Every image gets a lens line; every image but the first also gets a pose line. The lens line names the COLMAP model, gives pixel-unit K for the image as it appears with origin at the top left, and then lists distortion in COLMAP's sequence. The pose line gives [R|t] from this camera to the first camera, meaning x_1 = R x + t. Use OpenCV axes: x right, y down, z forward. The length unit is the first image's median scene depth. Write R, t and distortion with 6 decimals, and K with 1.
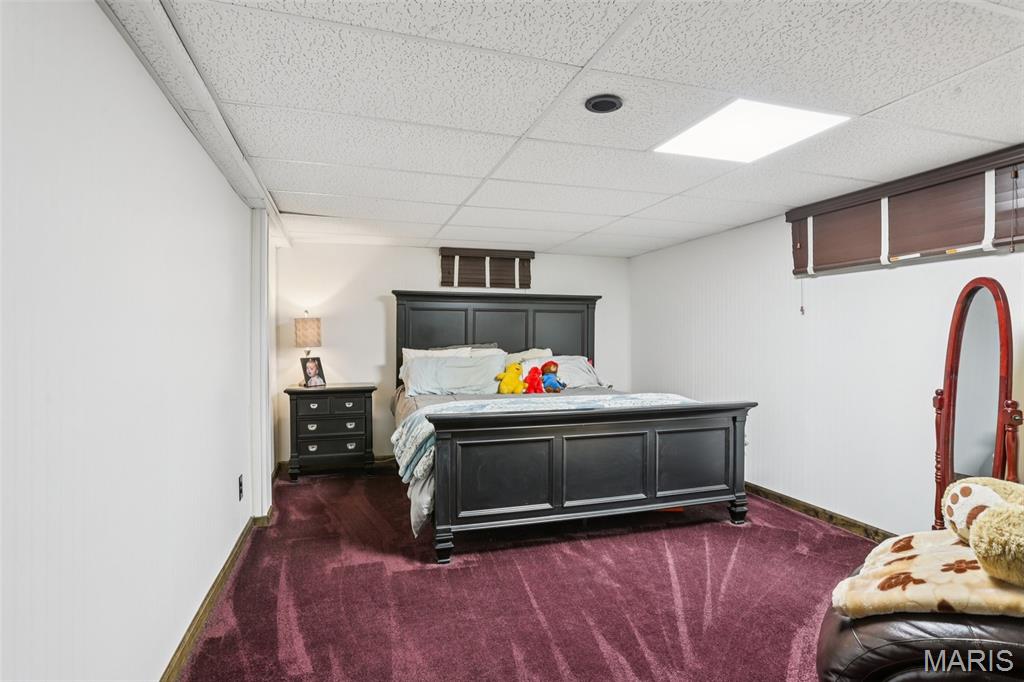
lens RADIAL K [[522.0, 0, 508.6], [0, 522.0, 339.3], [0, 0, 1]] dist [-0.058585, 0.027051]
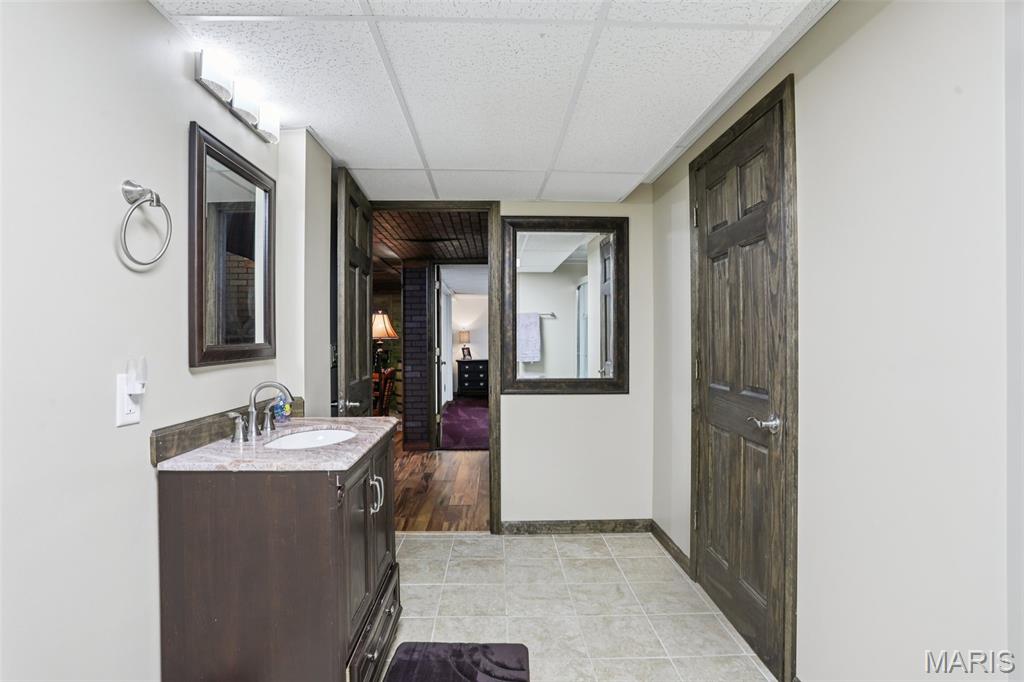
lens RADIAL K [[522.0, 0, 511.8], [0, 522.0, 340.1], [0, 0, 1]] dist [-0.058585, 0.027051]
pose [[0.962588, -0.003476, -0.270948, 0.491957], [0.002819, 0.999992, -0.002815, 0.007501], [0.270955, 0.001946, 0.962590, -1.305709]]
